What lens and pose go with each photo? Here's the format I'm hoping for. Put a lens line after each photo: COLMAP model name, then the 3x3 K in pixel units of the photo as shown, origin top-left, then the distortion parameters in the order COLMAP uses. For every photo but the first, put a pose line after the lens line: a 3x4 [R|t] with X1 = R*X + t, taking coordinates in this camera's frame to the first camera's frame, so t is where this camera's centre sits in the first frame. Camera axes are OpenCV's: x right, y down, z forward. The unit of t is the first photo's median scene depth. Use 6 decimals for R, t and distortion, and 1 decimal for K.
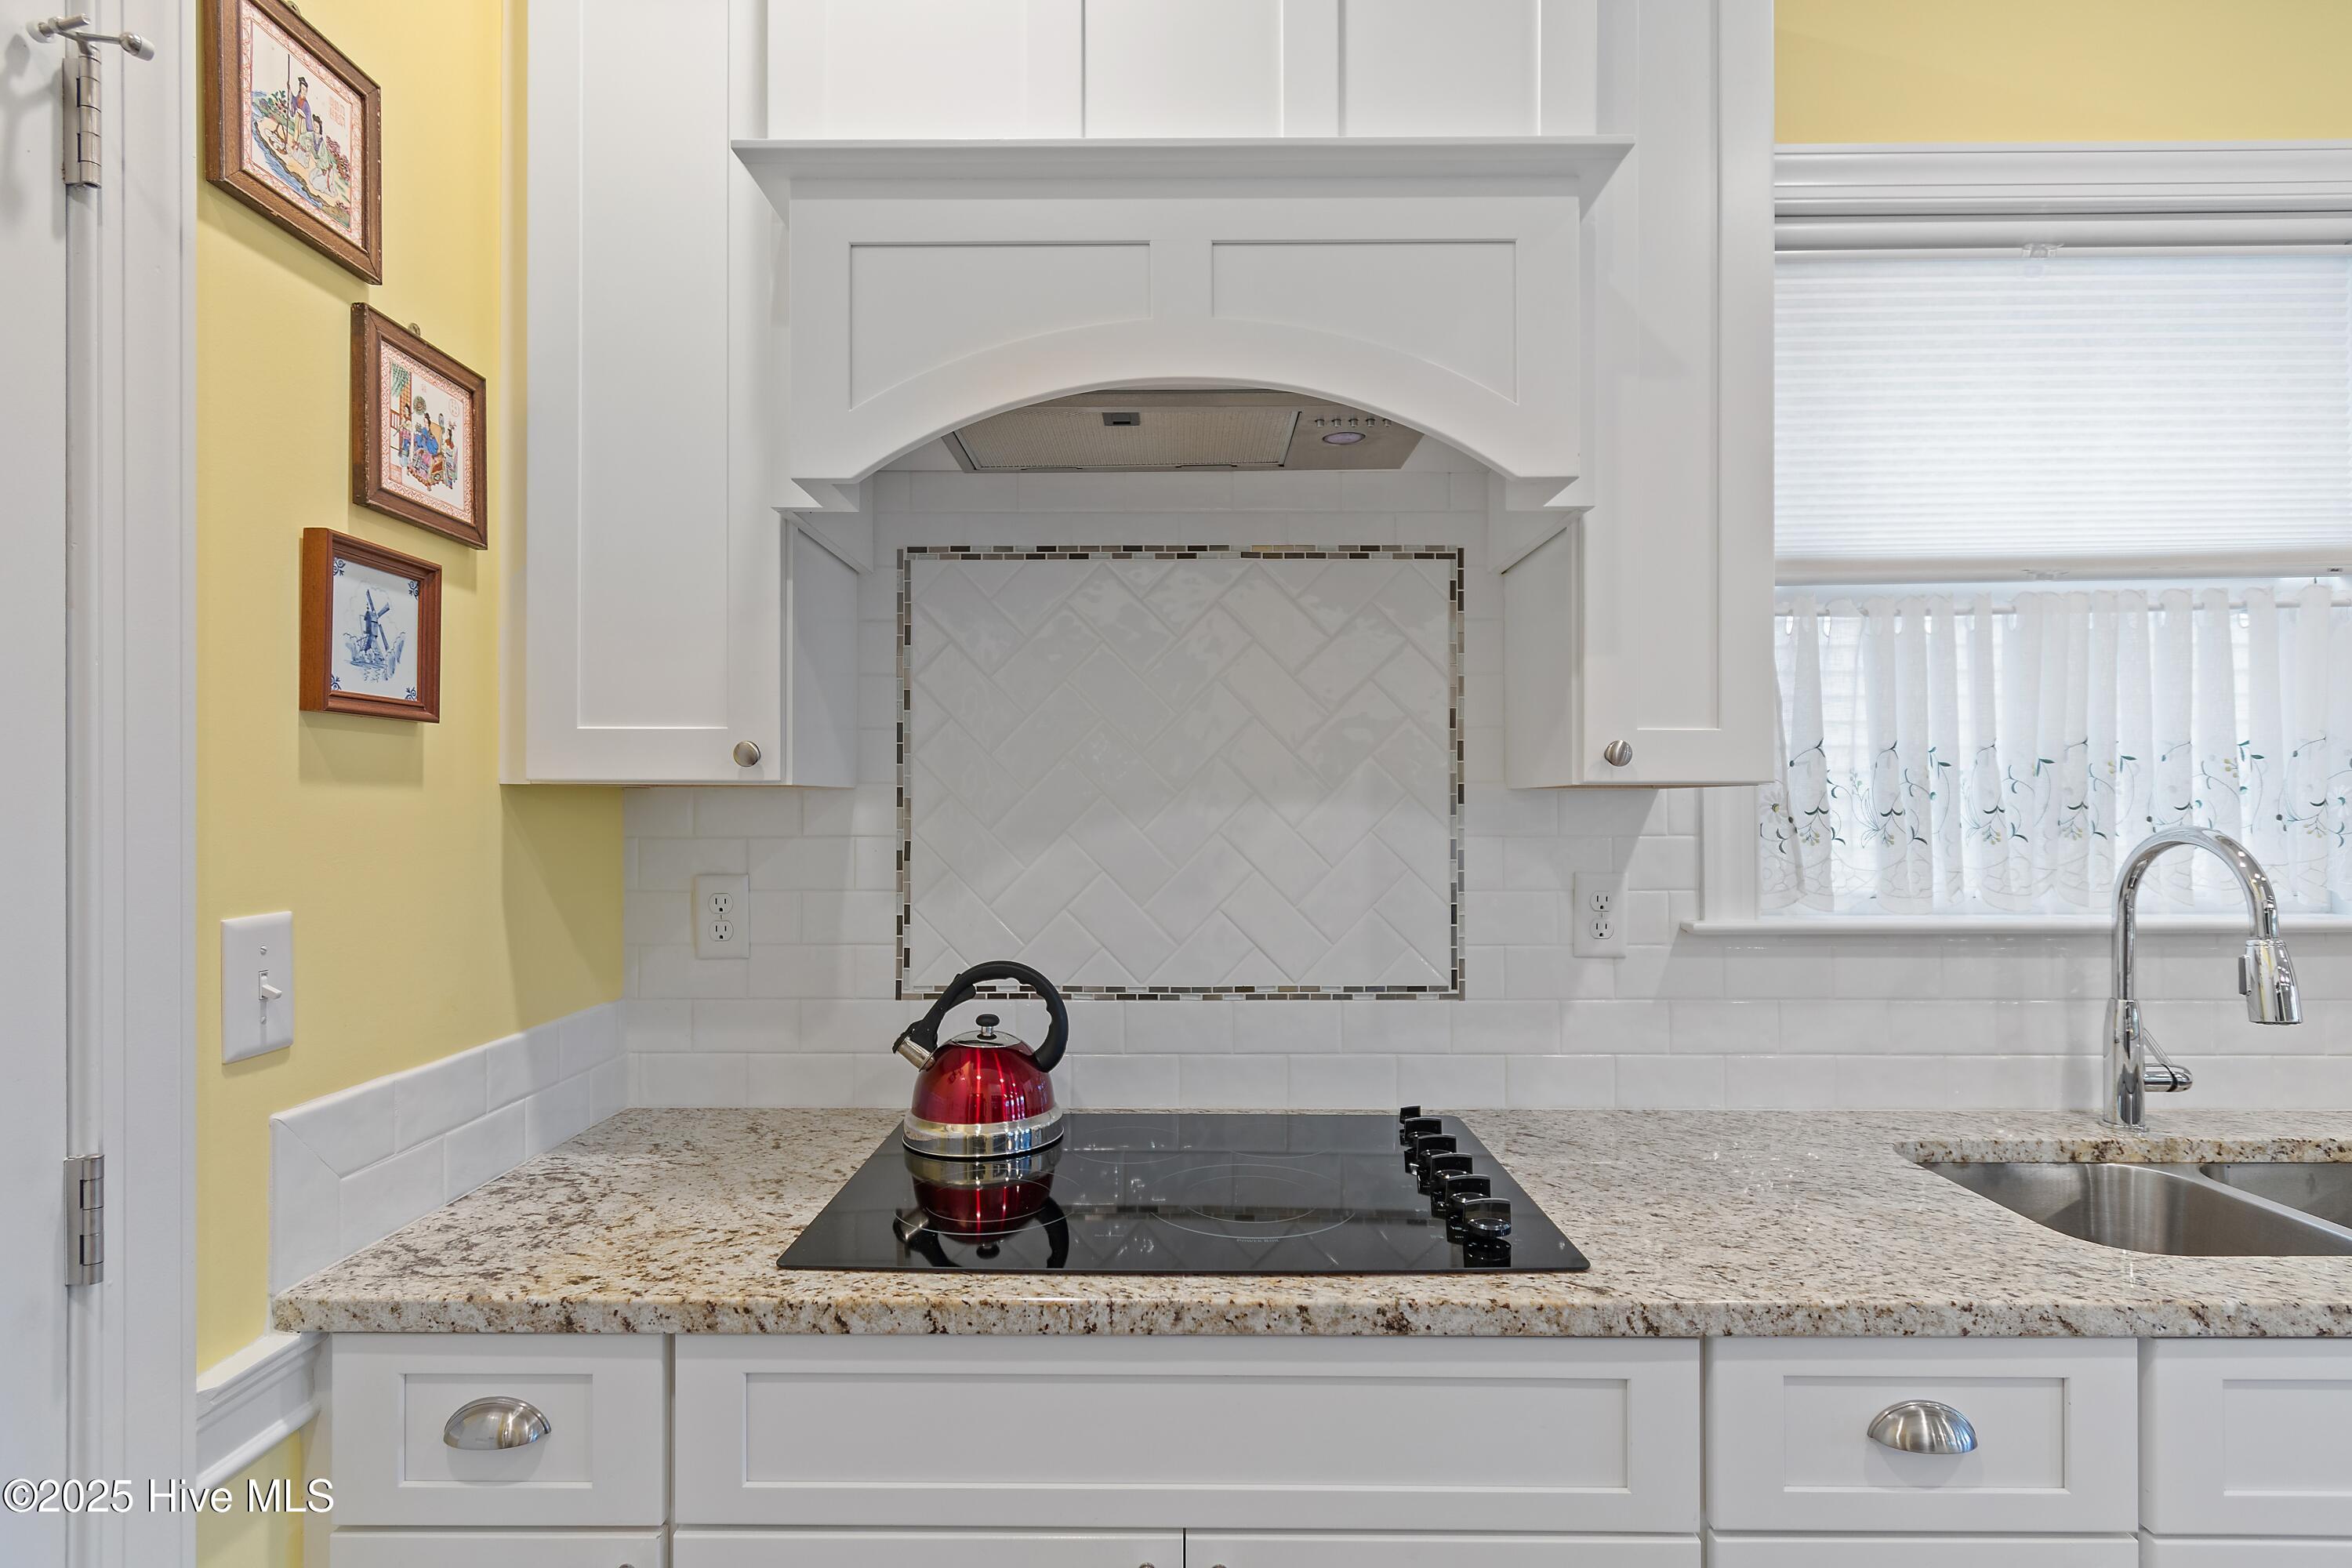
lens RADIAL K [[1151.0, 0, 1164.7], [0, 1151.0, 797.4], [0, 0, 1]] dist [-0.003679, 0.000151]
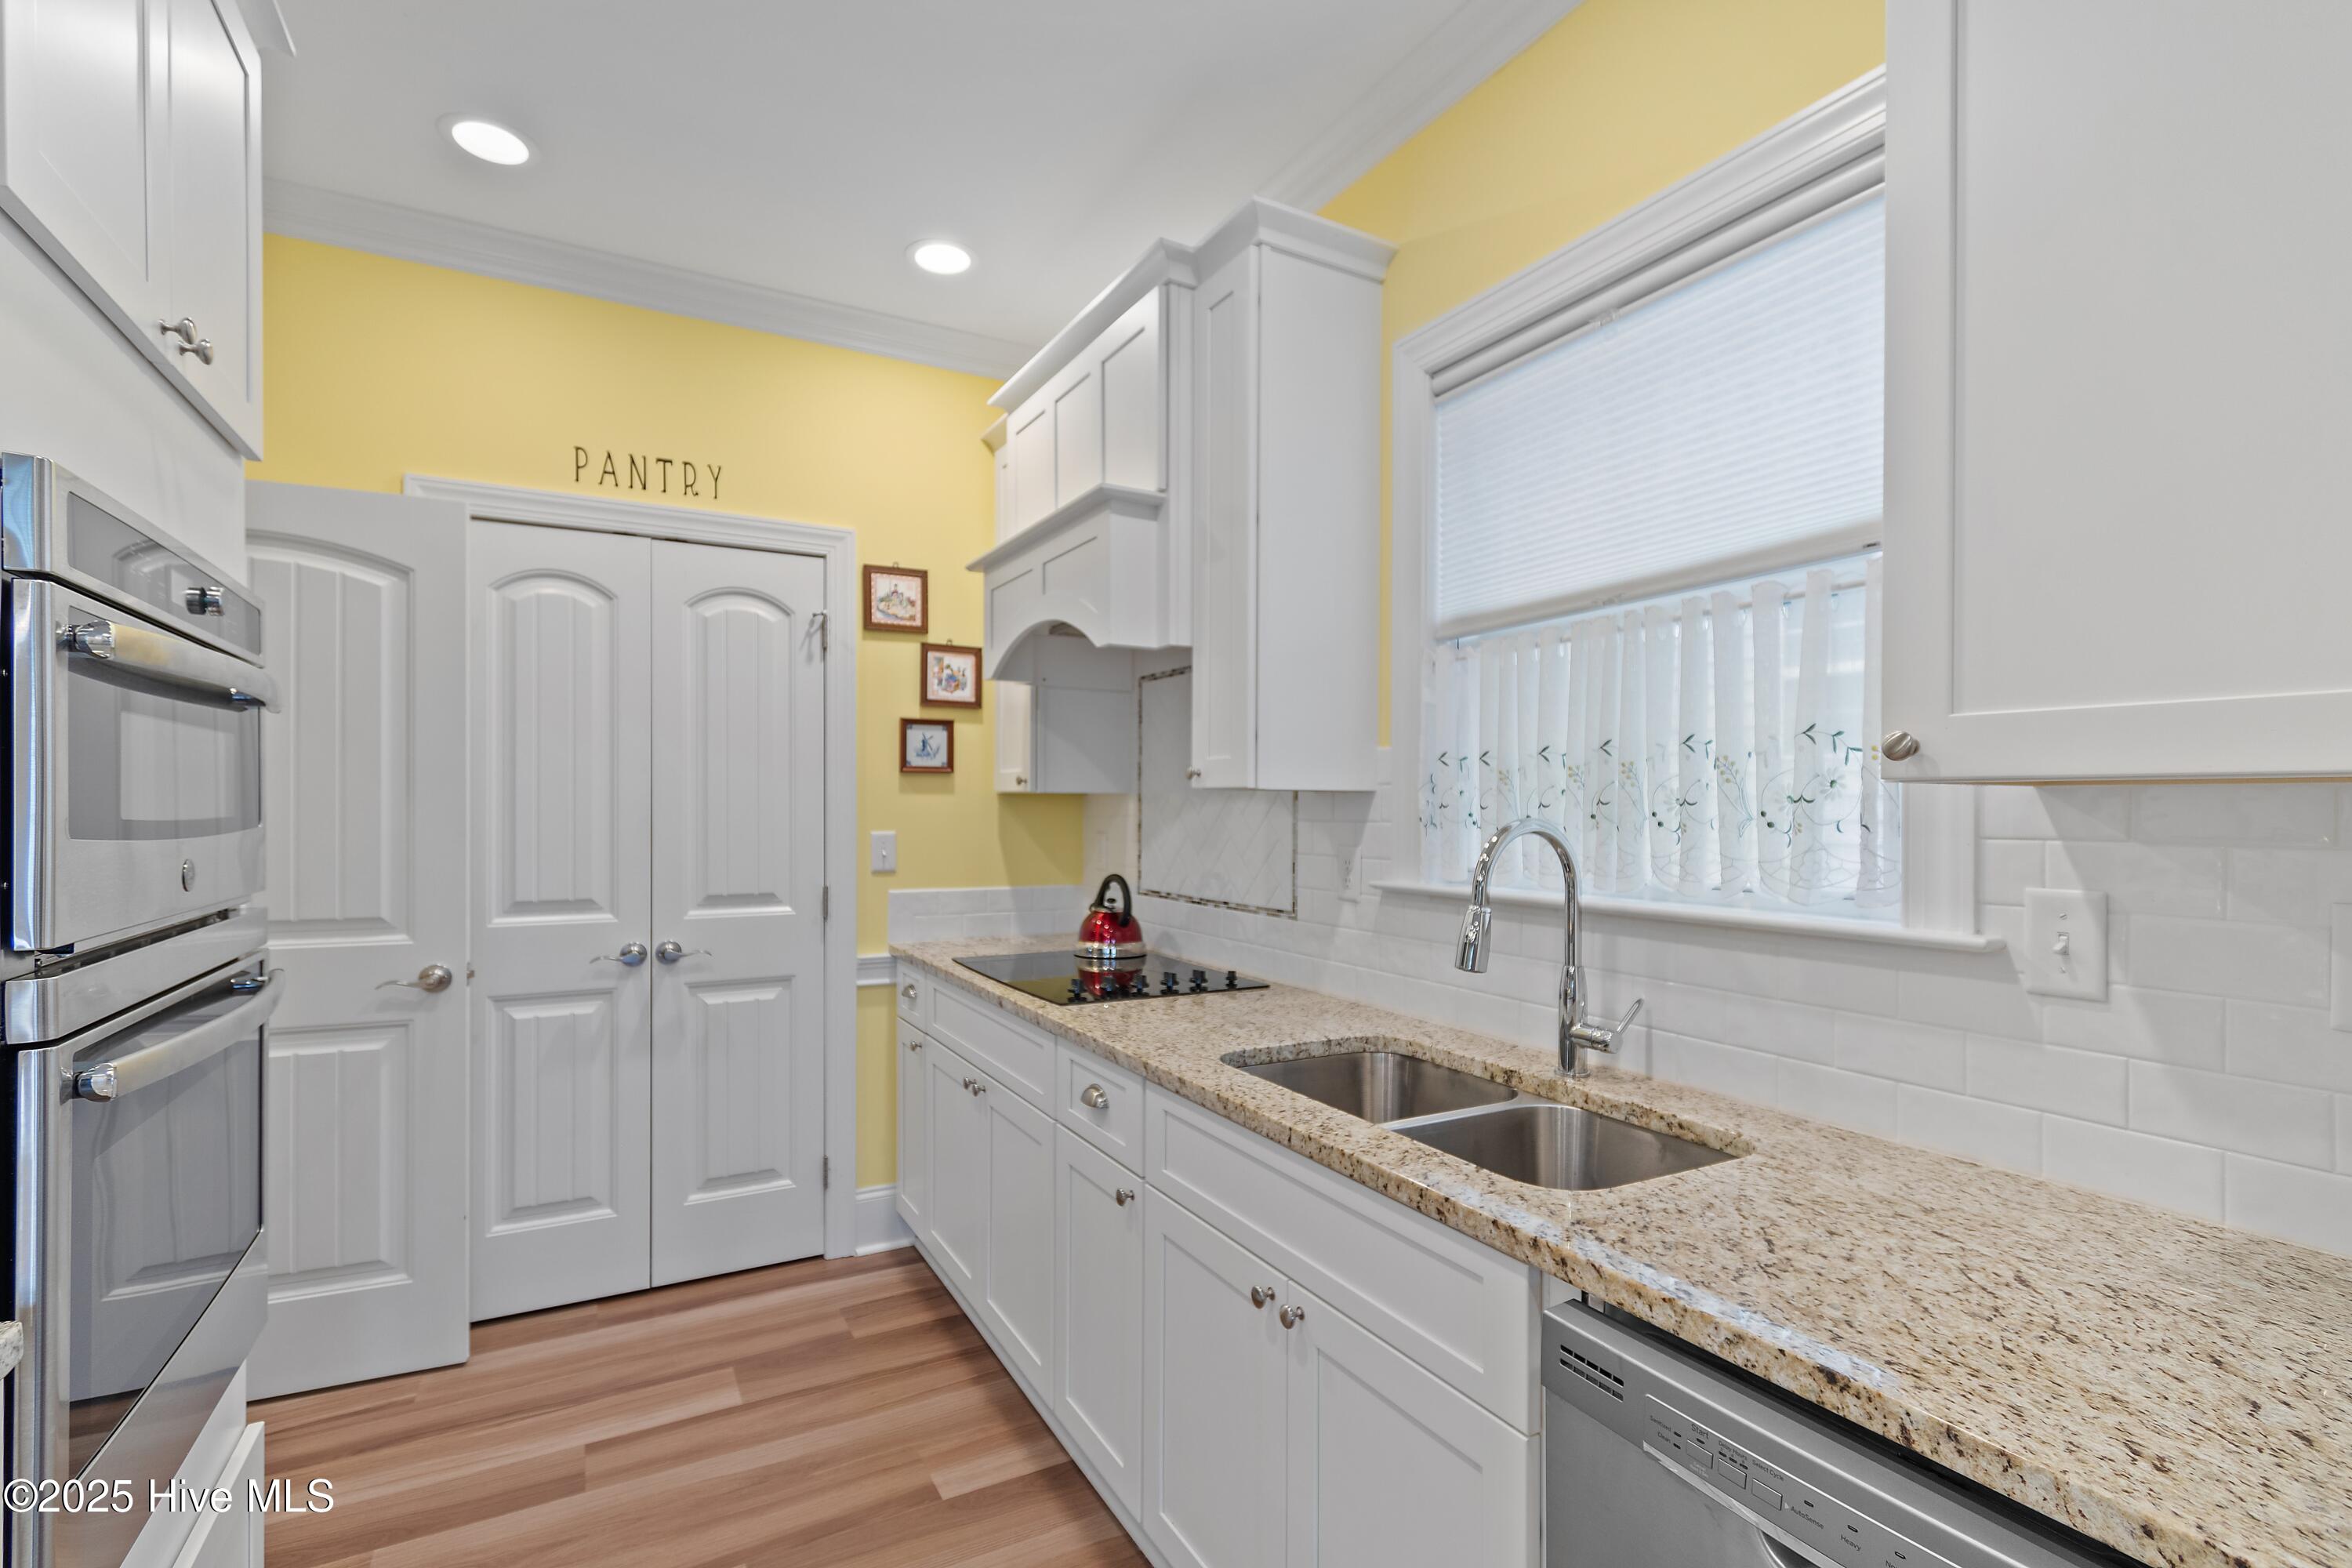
lens RADIAL K [[1041.0, 0, 1179.7], [0, 1041.0, 803.4], [0, 0, 1]] dist [-0.002241, 0.000254]
pose [[0.507142, 0.001659, -0.861861, 1.669540], [0.000556, 0.999997, 0.002252, 0.006982], [0.861862, -0.001621, 0.507140, 0.119678]]
